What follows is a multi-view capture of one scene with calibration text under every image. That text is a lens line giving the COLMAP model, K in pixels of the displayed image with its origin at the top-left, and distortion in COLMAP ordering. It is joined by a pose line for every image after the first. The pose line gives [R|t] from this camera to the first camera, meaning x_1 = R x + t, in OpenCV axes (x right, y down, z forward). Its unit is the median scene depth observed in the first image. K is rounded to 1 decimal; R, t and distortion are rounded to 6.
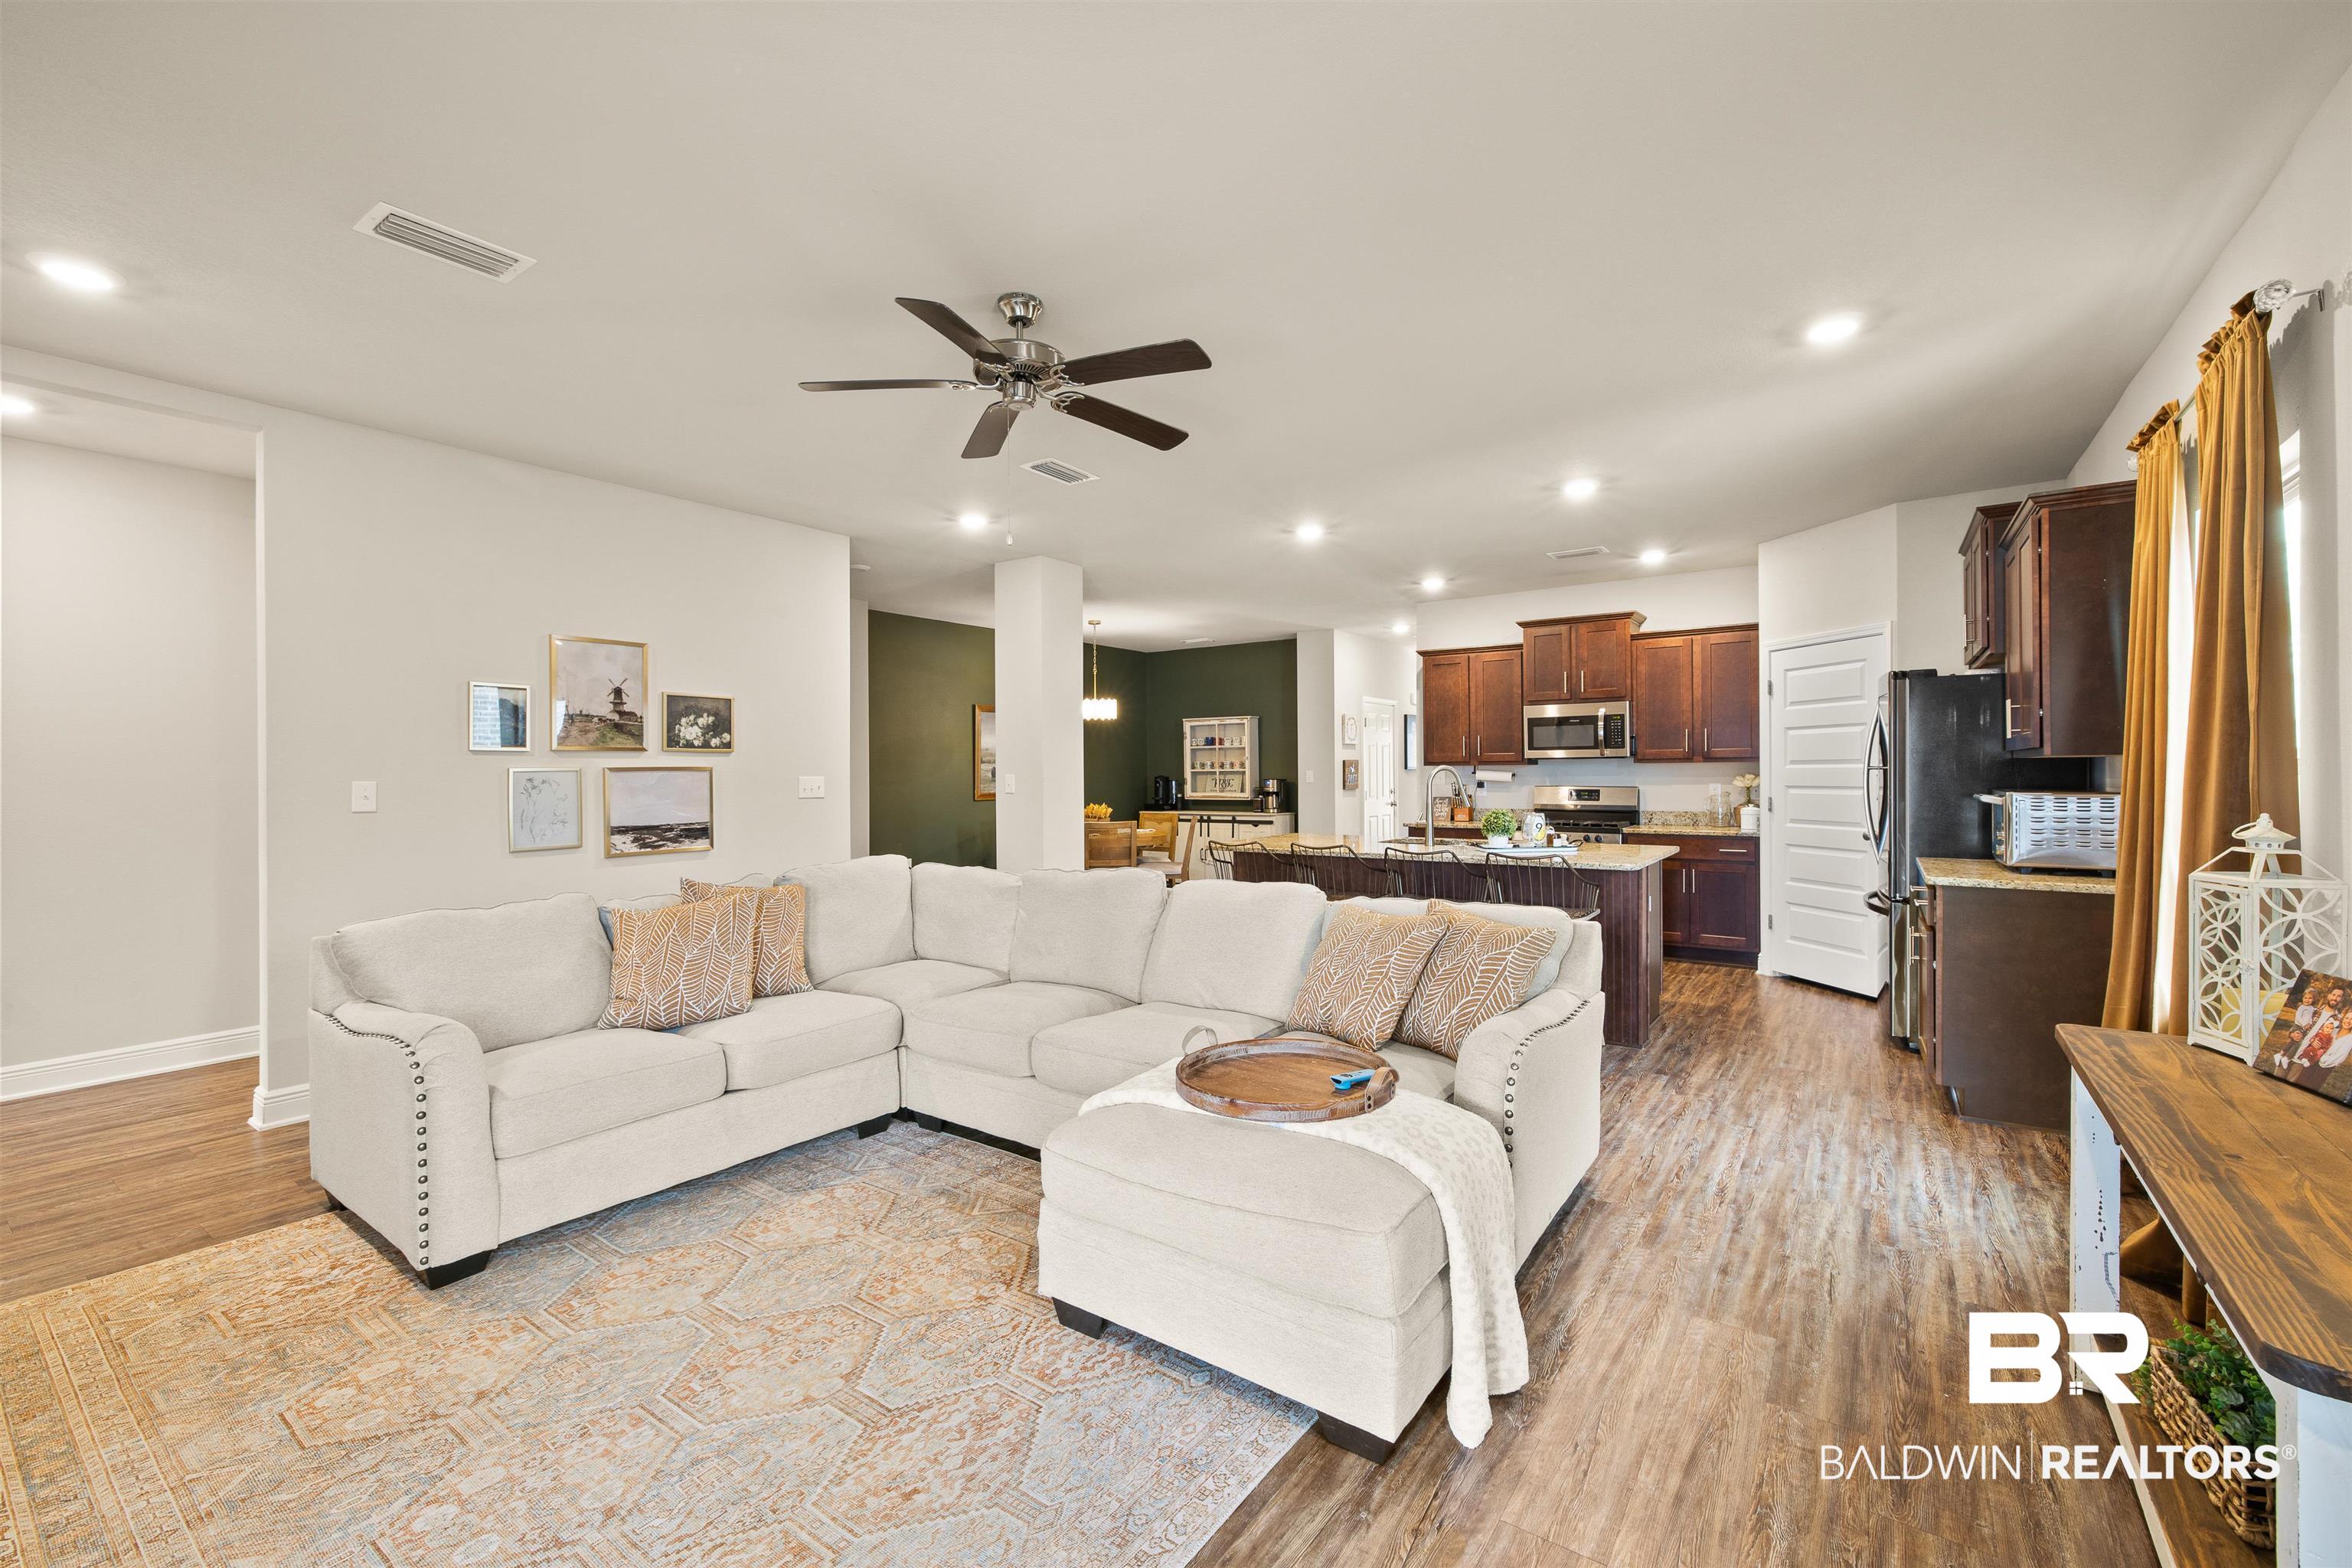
lens RADIAL K [[997.1, 0, 1171.3], [0, 997.1, 782.3], [0, 0, 1]] dist [-0.000526, 0.000109]
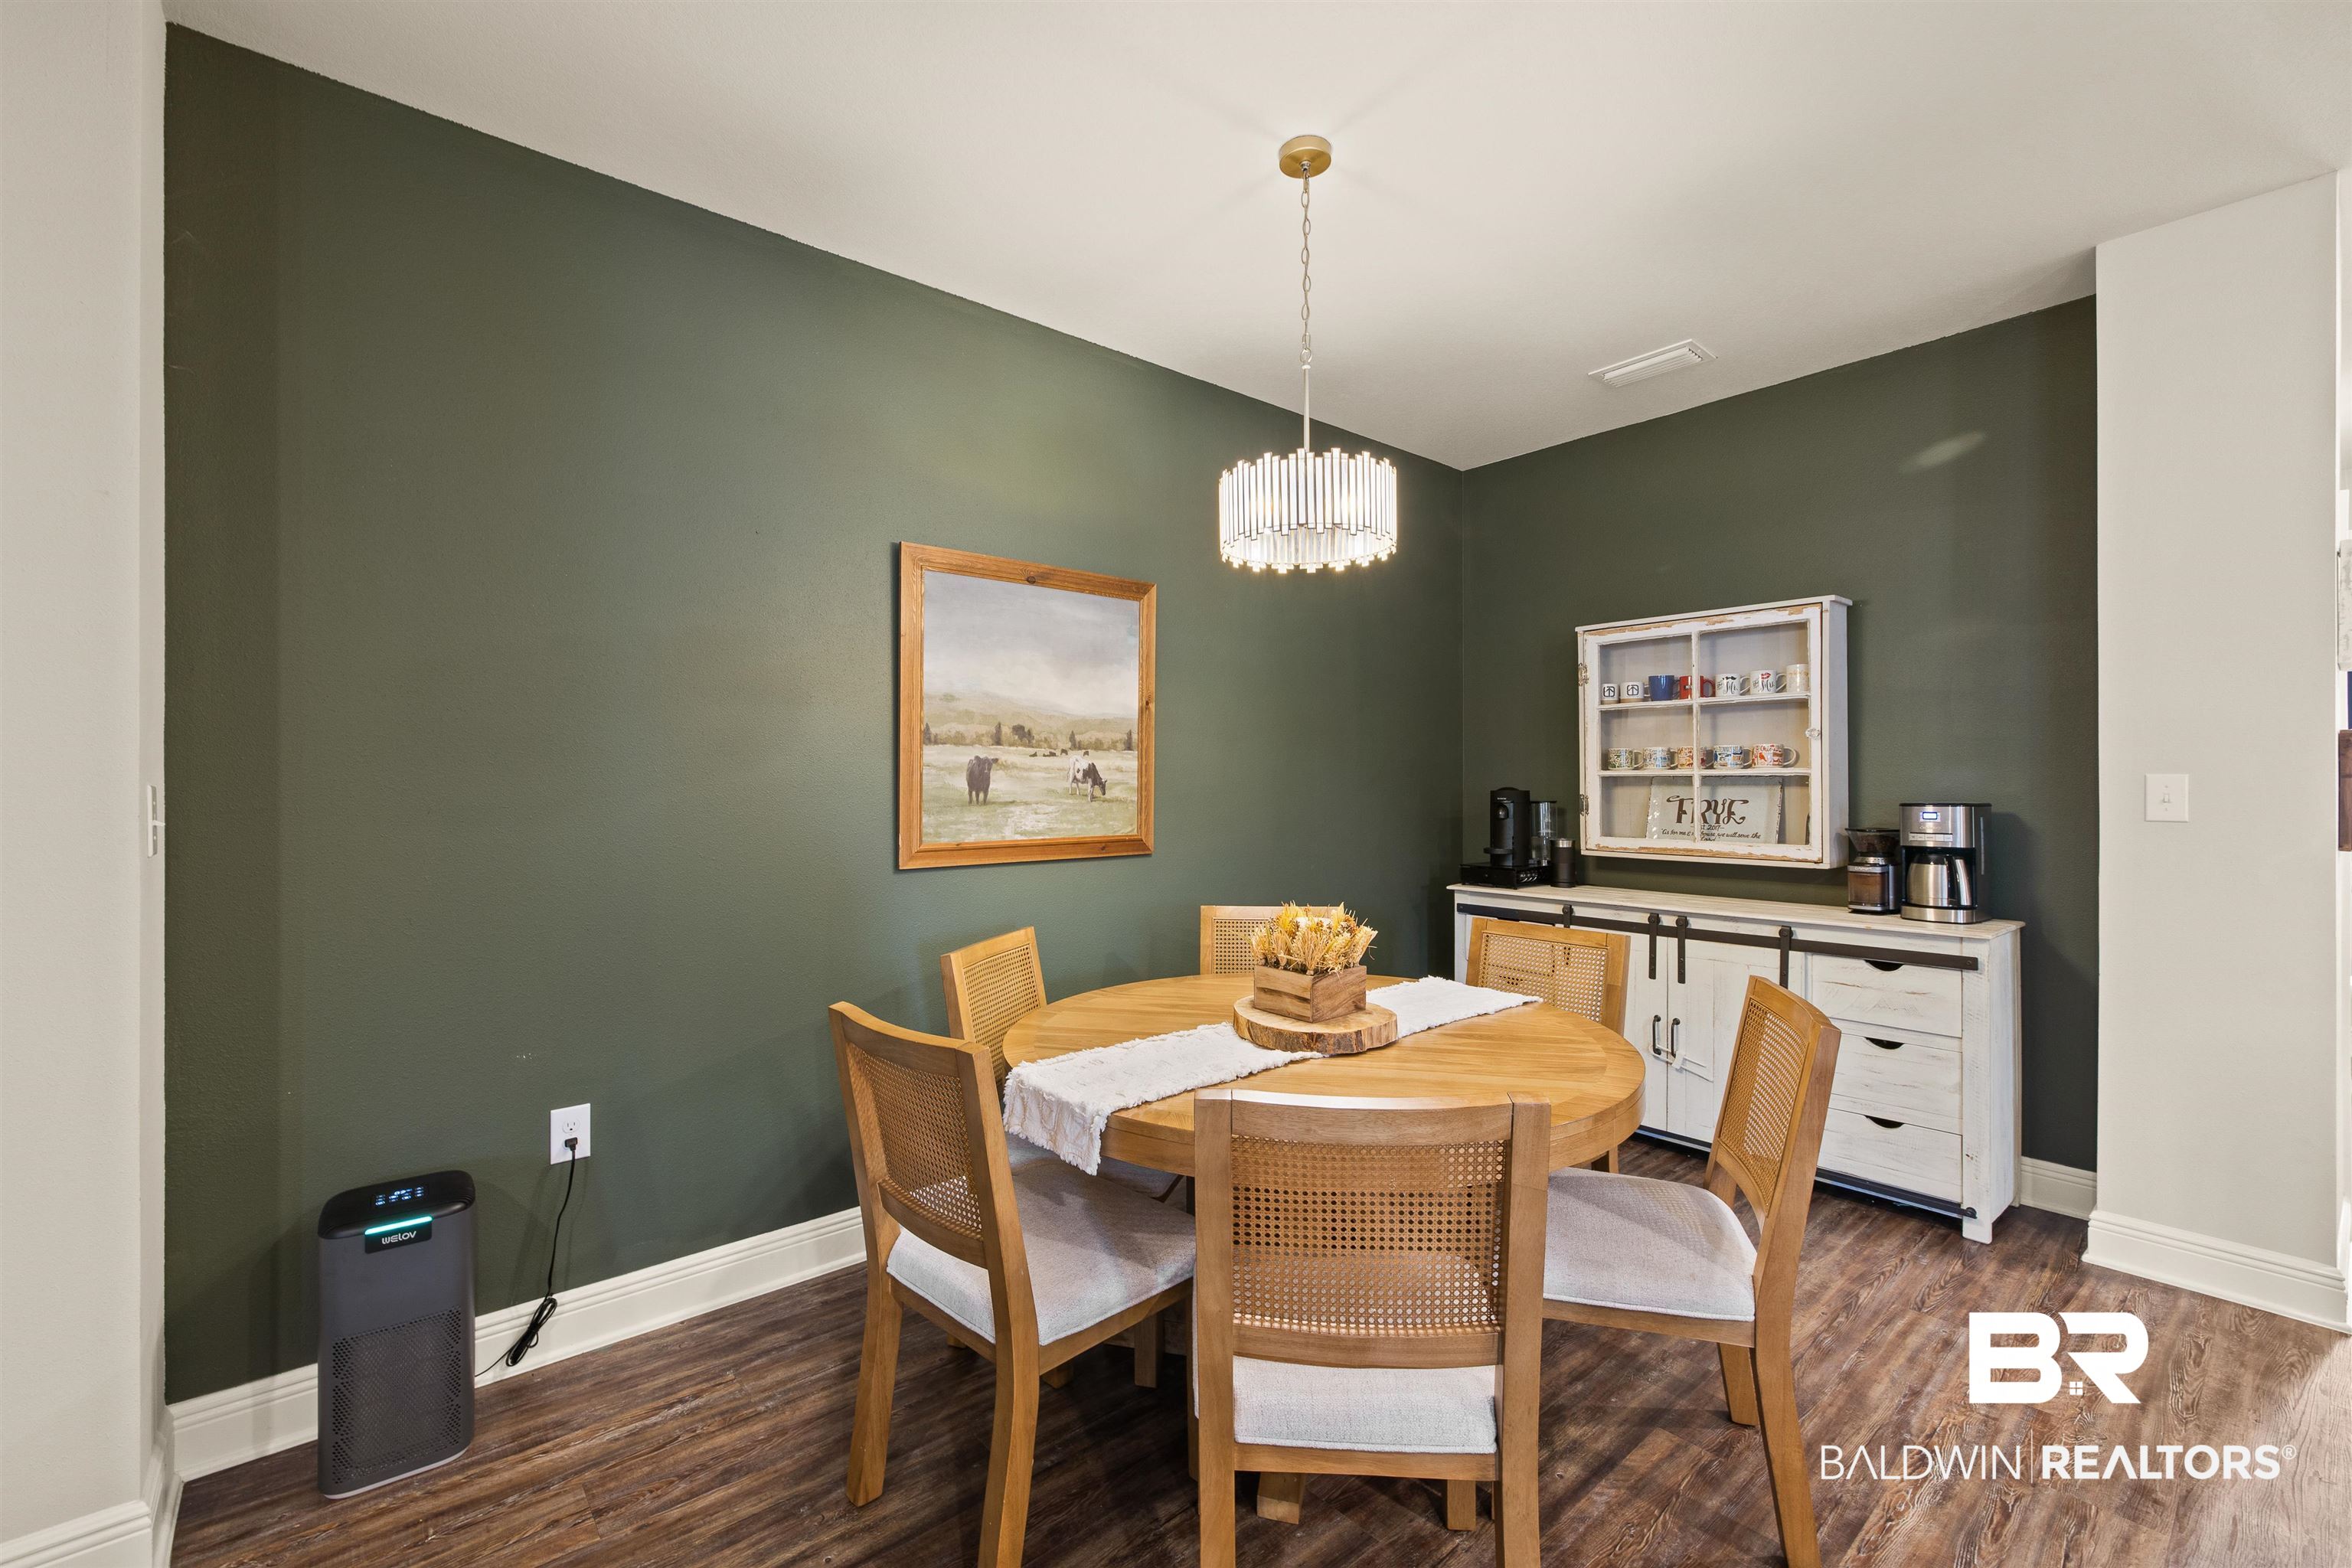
lens RADIAL K [[997.1, 0, 1171.0], [0, 997.1, 782.0], [0, 0, 1]] dist [-0.000526, 0.000109]
pose [[0.966783, 0.004995, -0.255551, -0.037295], [-0.007660, 0.999926, -0.009437, -0.004567], [0.255485, 0.011081, 0.966750, 0.638539]]
